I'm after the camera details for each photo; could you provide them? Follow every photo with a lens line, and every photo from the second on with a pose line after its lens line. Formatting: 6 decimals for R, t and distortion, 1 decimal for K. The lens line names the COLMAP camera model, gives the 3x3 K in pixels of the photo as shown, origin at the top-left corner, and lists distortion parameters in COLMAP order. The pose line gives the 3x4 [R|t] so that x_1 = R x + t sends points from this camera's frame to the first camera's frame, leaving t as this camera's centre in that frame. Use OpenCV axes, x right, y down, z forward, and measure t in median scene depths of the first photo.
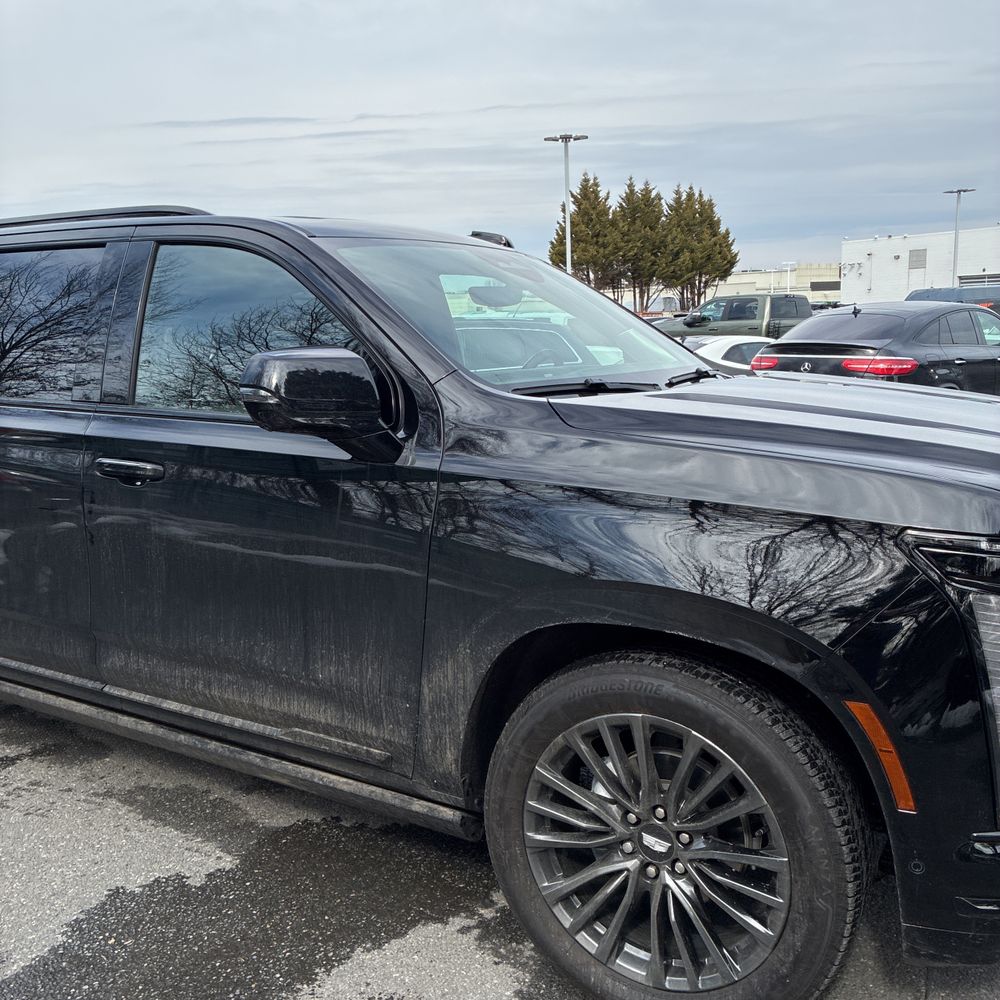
lens RADIAL K [[1004.6, 0, 490.0], [0, 1004.6, 500.8], [0, 0, 1]] dist [-0.013743, 0.101008]
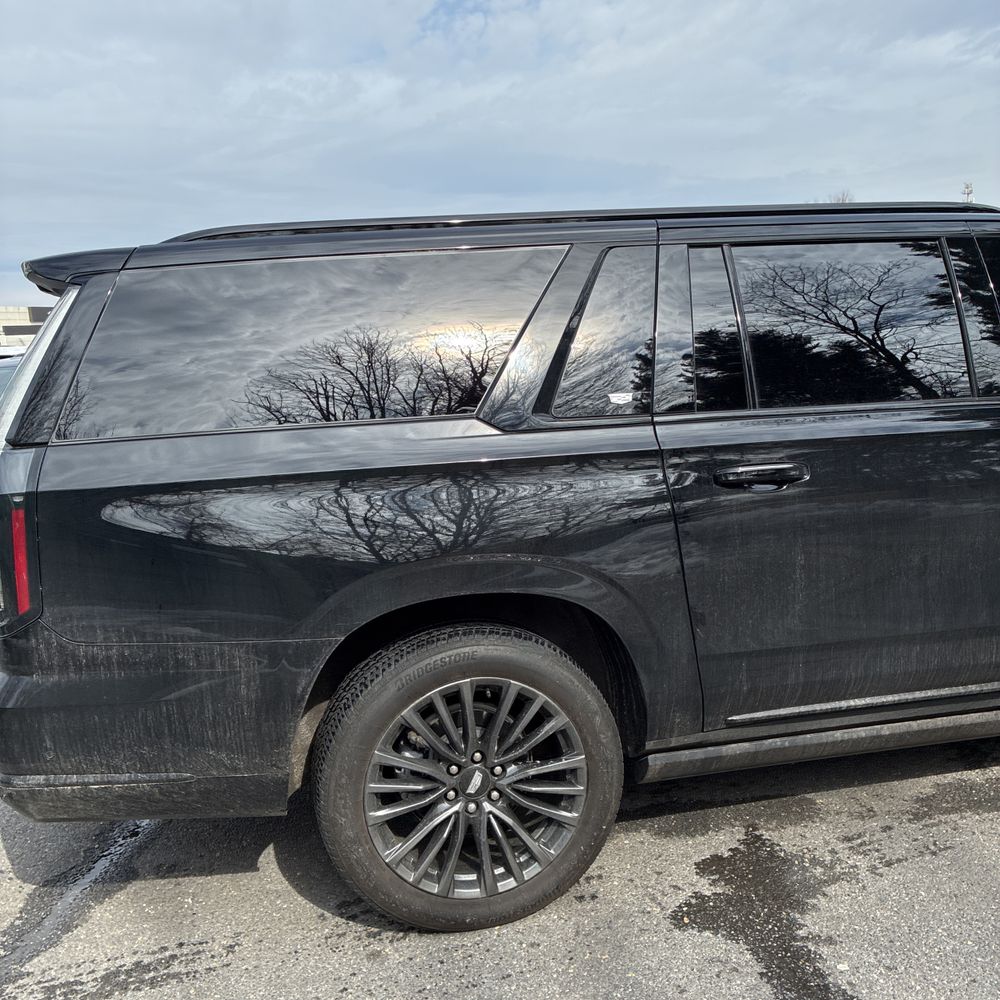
lens RADIAL K [[1001.7, 0, 495.1], [0, 1001.7, 502.3], [0, 0, 1]] dist [0.016740, 0.014632]
pose [[0.718551, -0.127001, 0.683780, -1.521004], [0.151557, 0.988151, 0.024268, -0.099132], [-0.678760, 0.086194, 0.729284, 0.660731]]
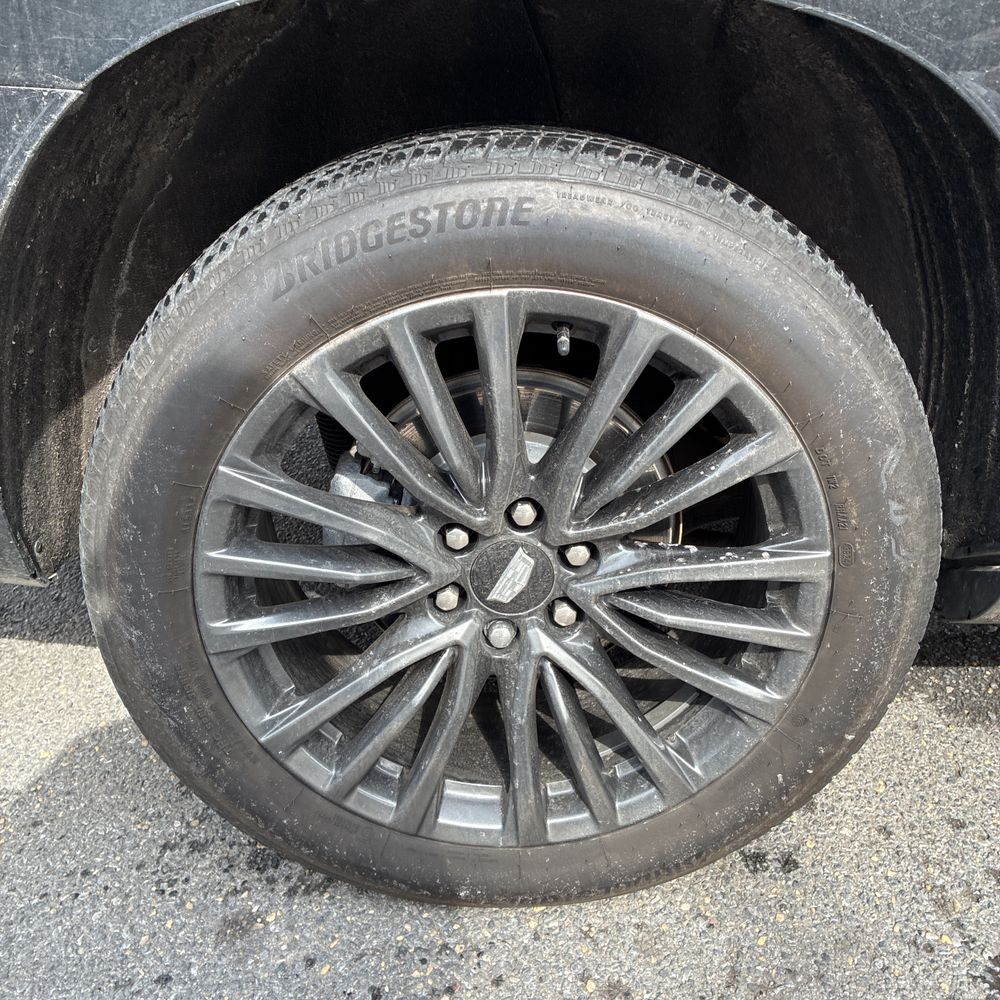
lens RADIAL K [[1006.1, 0, 492.6], [0, 1006.1, 497.9], [0, 0, 1]] dist [0.022856, 0.007615]
pose [[0.857625, -0.215262, 0.467056, -1.084657], [0.080005, 0.952972, 0.292308, 0.051740], [-0.508014, -0.213324, 0.834515, 1.102380]]
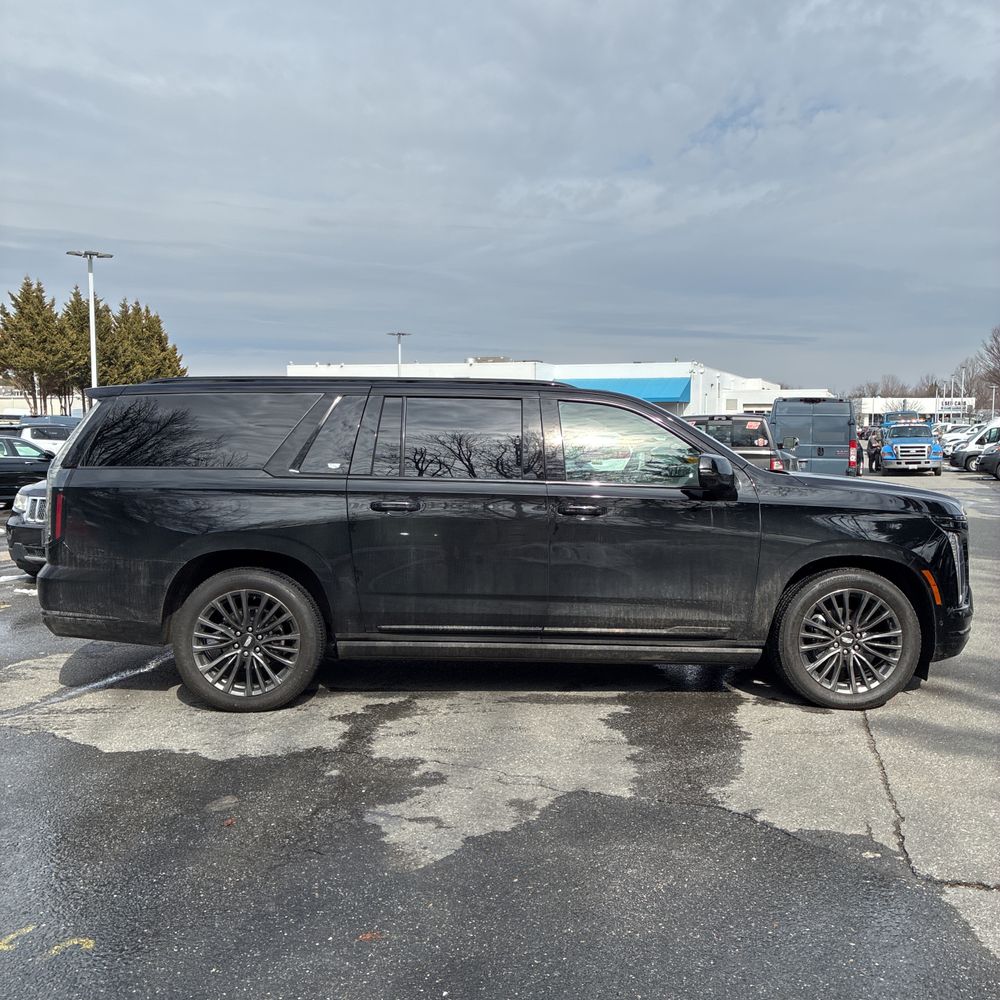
lens RADIAL K [[979.1, 0, 504.0], [0, 979.1, 494.4], [0, 0, 1]] dist [0.031309, -0.006147]
pose [[0.838229, -0.004559, 0.545300, -1.561080], [0.067487, 0.993145, -0.095436, 0.113246], [-0.541127, 0.116798, 0.832790, -0.564093]]
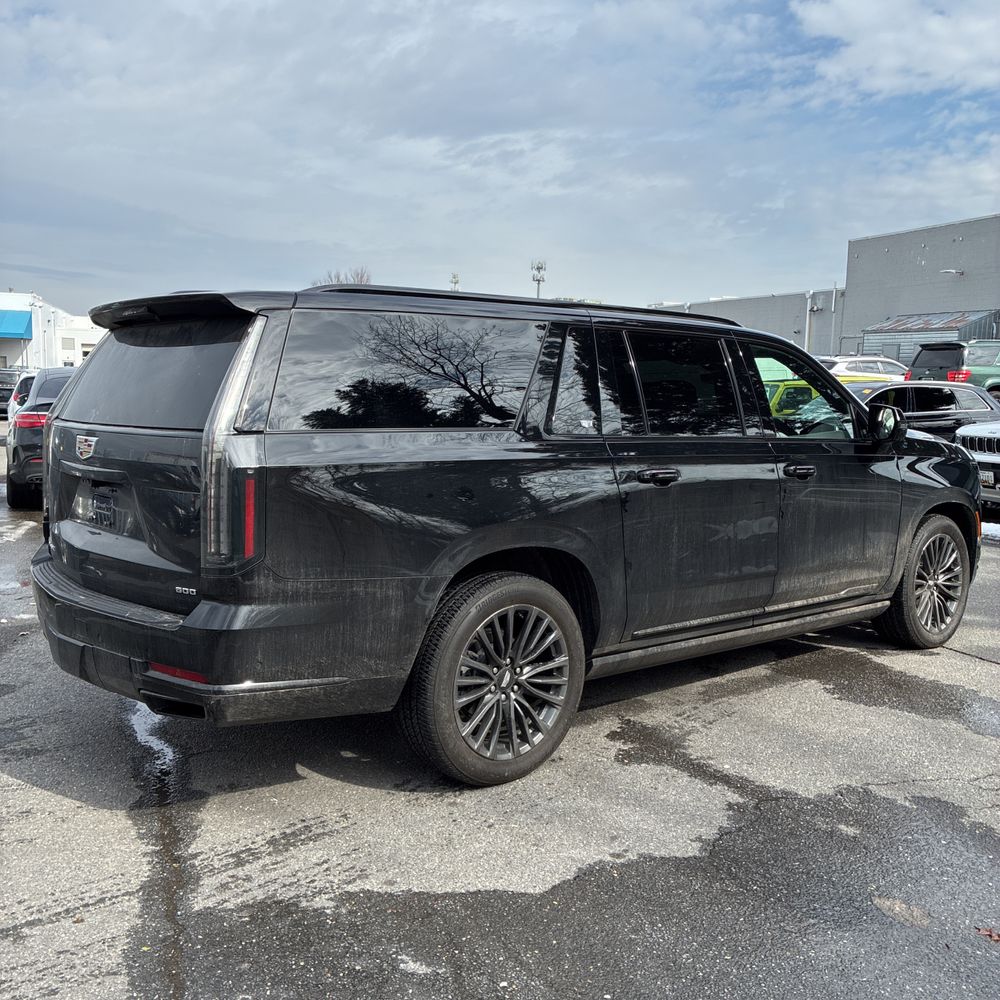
lens RADIAL K [[996.5, 0, 499.1], [0, 996.5, 502.0], [0, 0, 1]] dist [0.024336, 0.006554]
pose [[0.319015, -0.077117, 0.944607, -2.202623], [0.130342, 0.990783, 0.036867, -0.111808], [-0.938744, 0.111361, 0.326127, 0.922265]]
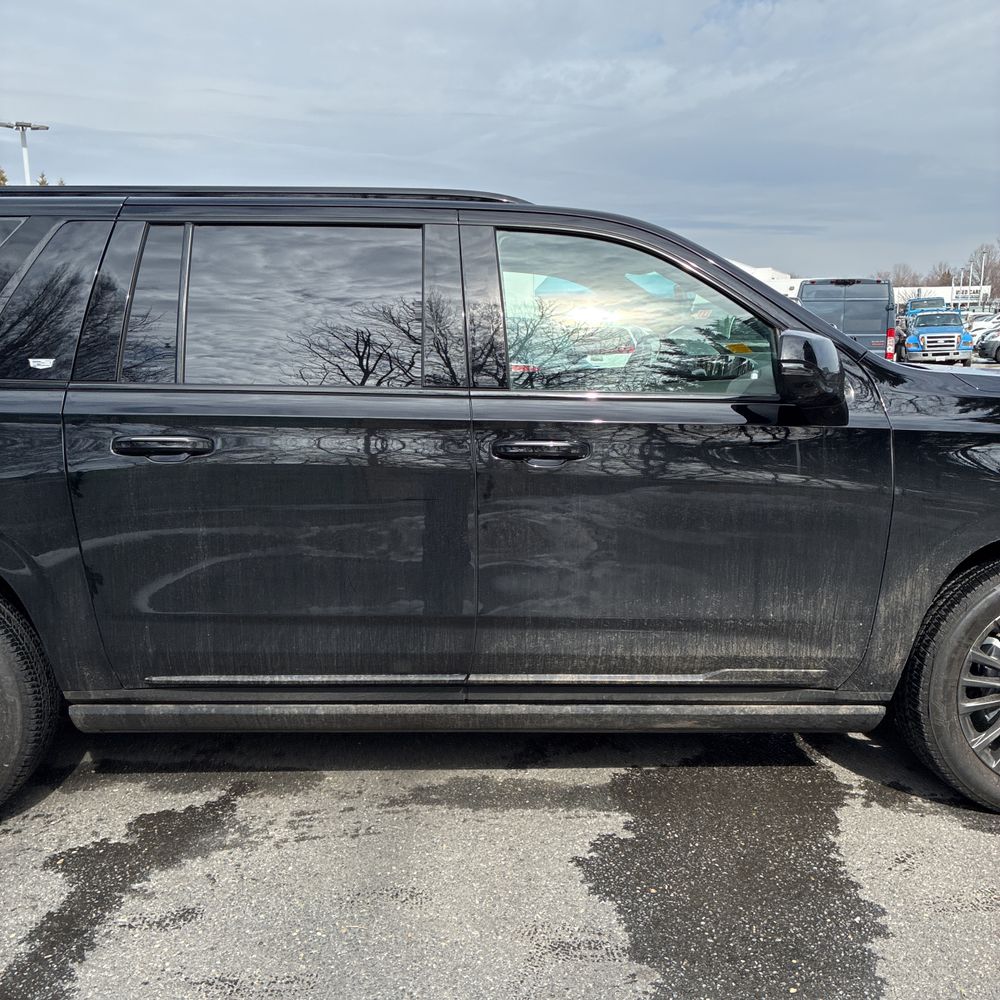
lens RADIAL K [[996.5, 0, 499.1], [0, 996.5, 502.0], [0, 0, 1]] dist [0.024336, 0.006554]
pose [[0.841185, -0.071747, 0.535966, -0.932905], [0.076415, 0.996984, 0.013530, 0.003891], [-0.535320, 0.029574, 0.844131, 0.171000]]
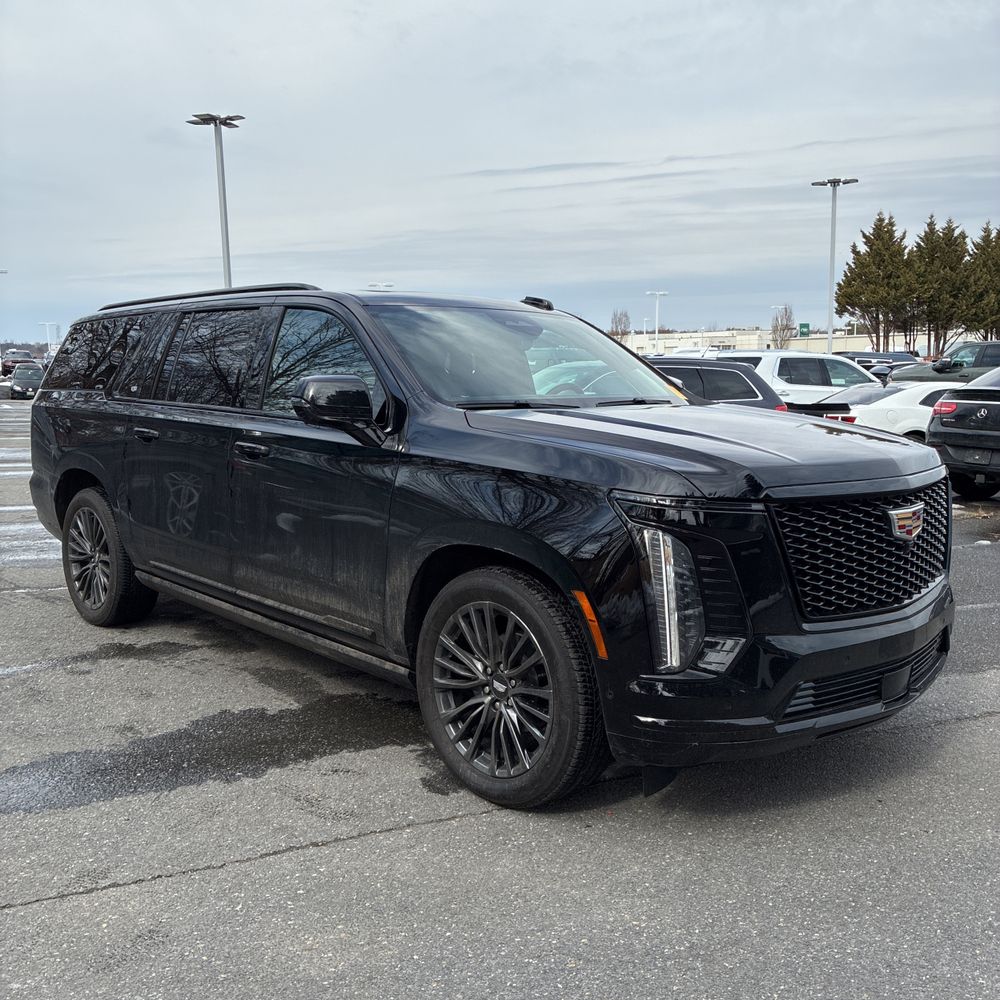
lens RADIAL K [[994.8, 0, 504.1], [0, 994.8, 503.7], [0, 0, 1]] dist [0.050896, -0.044762]
pose [[0.964560, 0.056672, -0.257707, 0.435886], [-0.065705, 0.997485, -0.026569, 0.070284], [0.255554, 0.042560, 0.965858, -0.421209]]
